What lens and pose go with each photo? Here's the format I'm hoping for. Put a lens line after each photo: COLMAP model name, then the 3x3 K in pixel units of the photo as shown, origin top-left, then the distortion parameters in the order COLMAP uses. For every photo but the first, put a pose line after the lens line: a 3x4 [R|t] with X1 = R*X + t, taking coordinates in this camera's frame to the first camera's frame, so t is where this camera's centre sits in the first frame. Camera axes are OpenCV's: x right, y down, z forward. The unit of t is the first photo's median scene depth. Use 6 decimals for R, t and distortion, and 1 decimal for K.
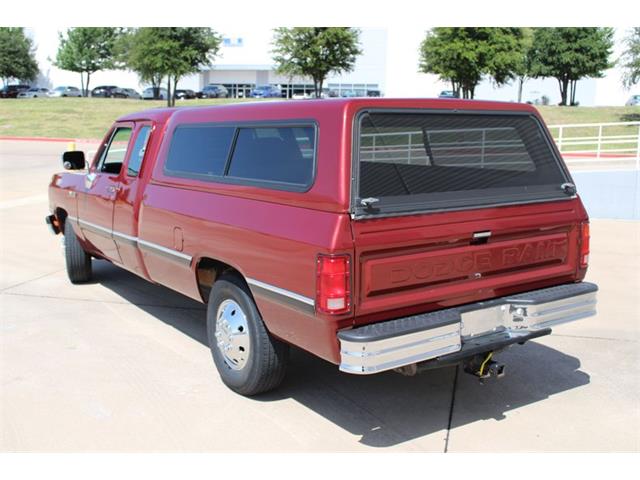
lens RADIAL K [[678.7, 0, 320.0], [0, 678.7, 240.0], [0, 0, 1]] dist [-0.128067, 0.145414]
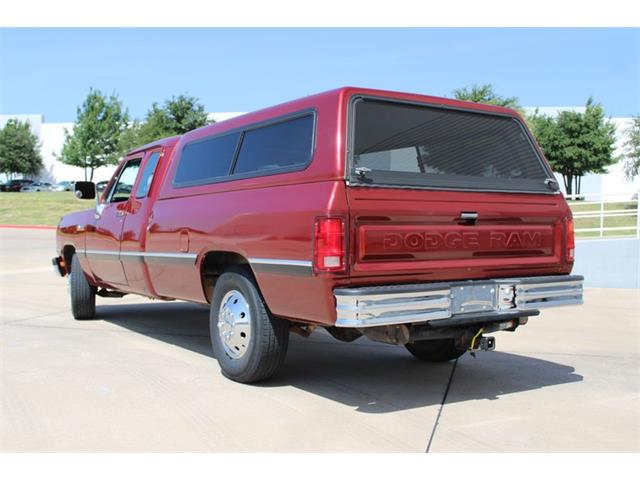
lens RADIAL K [[693.1, 0, 320.0], [0, 693.1, 240.0], [0, 0, 1]] dist [-0.129086, 0.147050]
pose [[0.999983, 0.002852, -0.005089, 0.007641], [-0.003540, 0.990039, -0.140750, 0.165768], [0.004637, 0.140765, 0.990032, -0.072018]]
